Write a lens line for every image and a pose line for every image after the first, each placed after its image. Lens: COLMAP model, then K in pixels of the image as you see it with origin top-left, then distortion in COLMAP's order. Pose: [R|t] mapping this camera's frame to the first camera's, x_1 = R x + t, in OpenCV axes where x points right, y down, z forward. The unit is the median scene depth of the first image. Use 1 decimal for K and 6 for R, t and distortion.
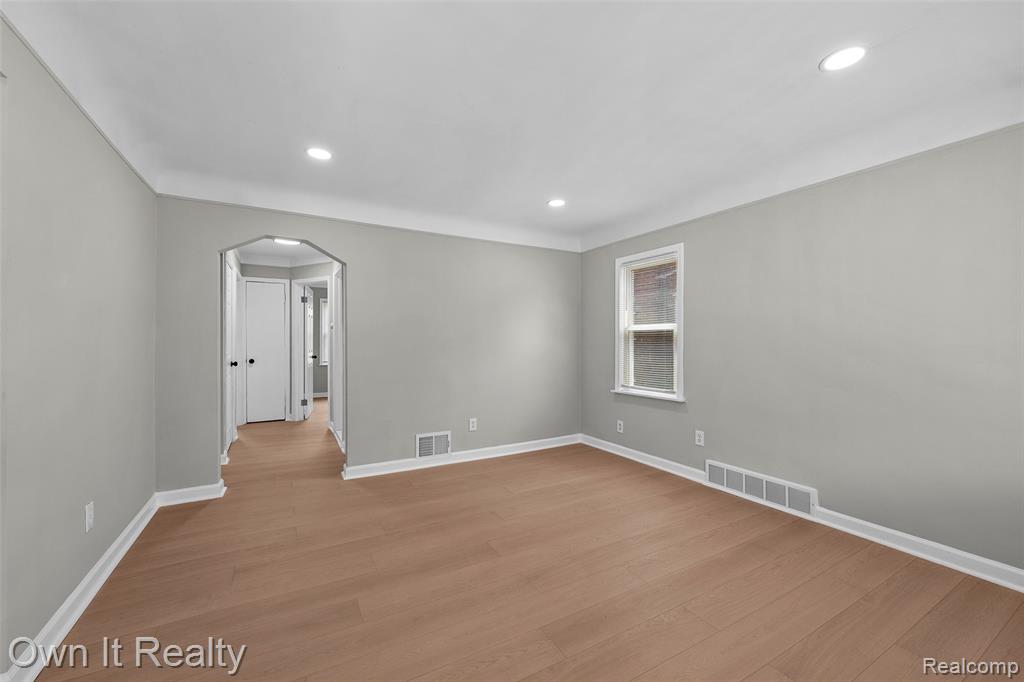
lens RADIAL K [[408.3, 0, 518.0], [0, 408.3, 338.3], [0, 0, 1]] dist [-0.001990, -0.000092]
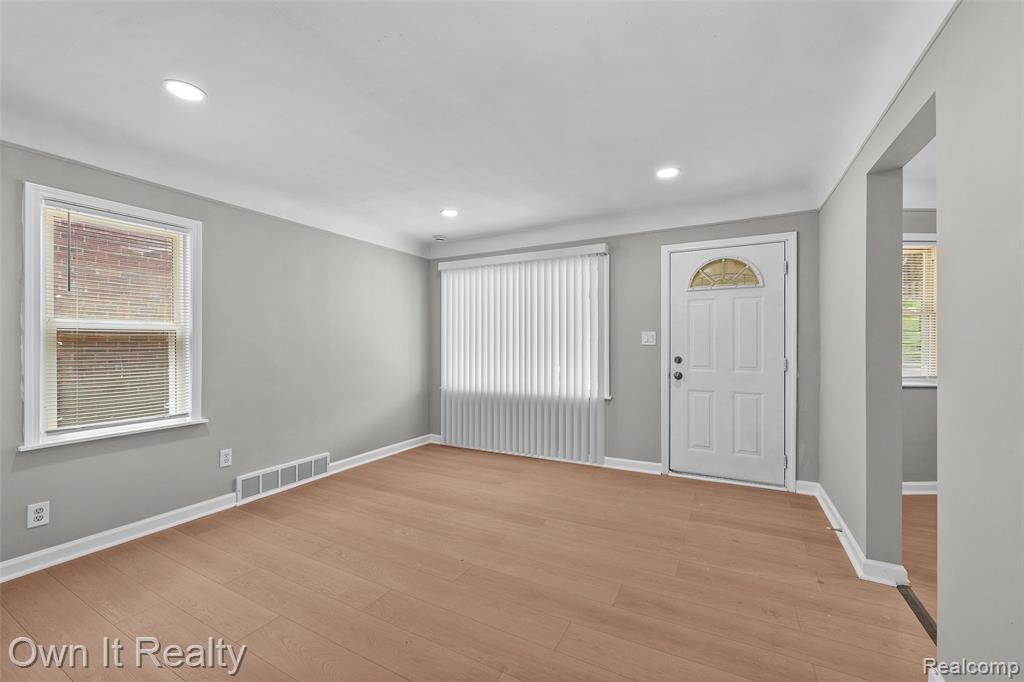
lens RADIAL K [[408.3, 0, 502.5], [0, 408.3, 346.3], [0, 0, 1]] dist [-0.001990, -0.000092]
pose [[-0.508379, -0.006402, 0.861110, -0.599218], [-0.005503, 0.999976, 0.004185, 0.000601], [-0.861116, -0.002611, -0.508402, 0.935900]]
